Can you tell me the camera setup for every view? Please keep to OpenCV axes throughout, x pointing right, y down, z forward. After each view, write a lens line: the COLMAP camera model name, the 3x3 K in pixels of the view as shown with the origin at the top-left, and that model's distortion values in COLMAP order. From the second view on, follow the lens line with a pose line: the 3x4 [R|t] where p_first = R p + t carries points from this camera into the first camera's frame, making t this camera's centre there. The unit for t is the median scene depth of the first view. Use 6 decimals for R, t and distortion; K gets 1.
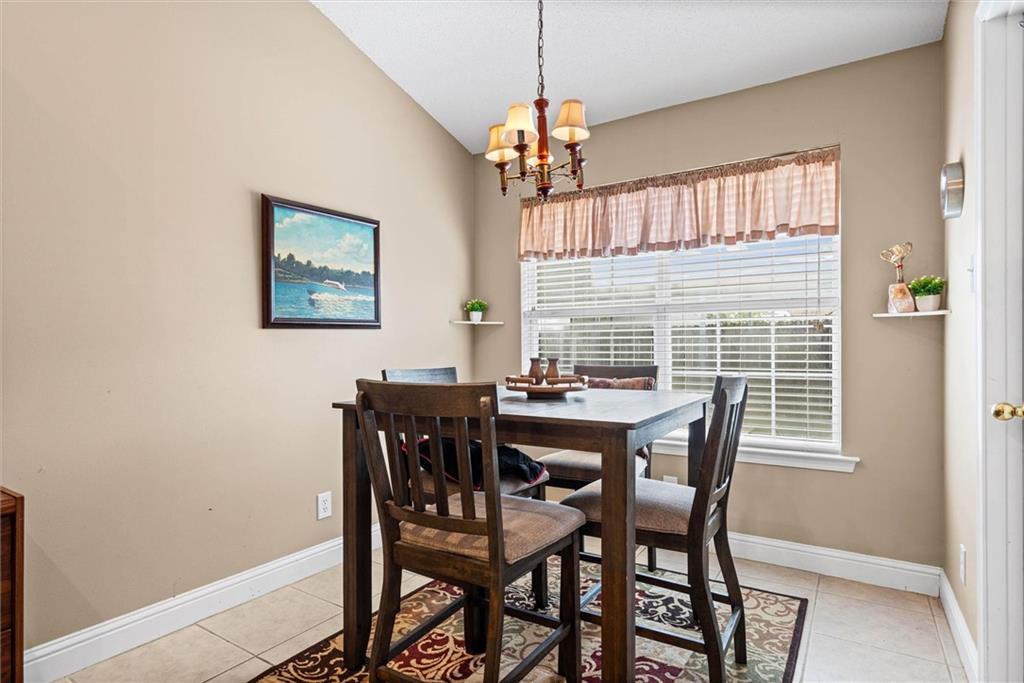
lens RADIAL K [[546.6, 0, 511.9], [0, 546.6, 348.5], [0, 0, 1]] dist [0.001459, 0.000868]
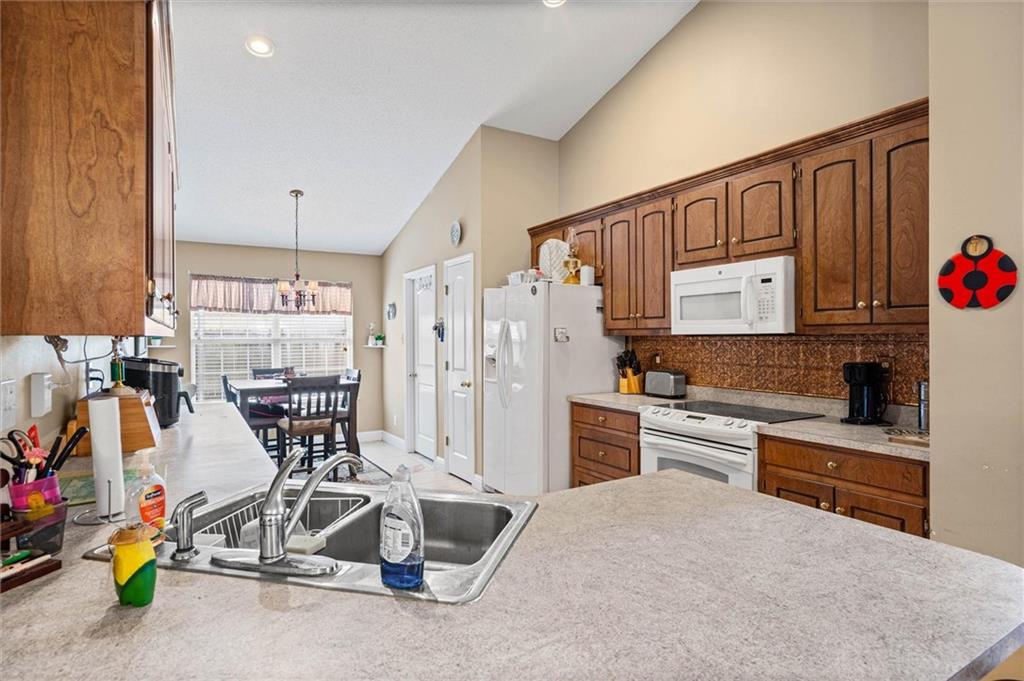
lens RADIAL K [[536.5, 0, 512.0], [0, 536.5, 340.5], [0, 0, 1]] dist [0.001412, 0.000976]
pose [[0.441511, -0.004085, 0.897247, -1.336832], [0.001044, 0.999991, 0.004039, -0.089901], [-0.897255, -0.000846, 0.441511, -0.820782]]
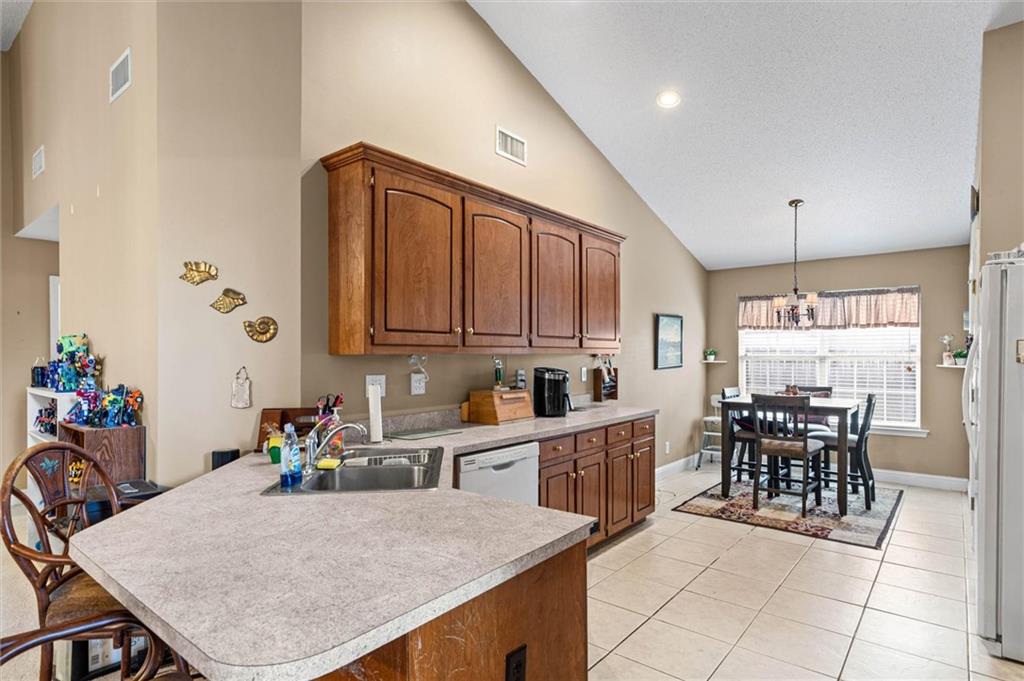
lens RADIAL K [[544.2, 0, 508.8], [0, 544.2, 356.9], [0, 0, 1]] dist [0.005522, 0.000960]
pose [[0.992809, 0.001730, -0.119694, -0.702021], [-0.001121, 0.999986, 0.005158, -0.094001], [0.119701, -0.004986, 0.992797, -1.243876]]
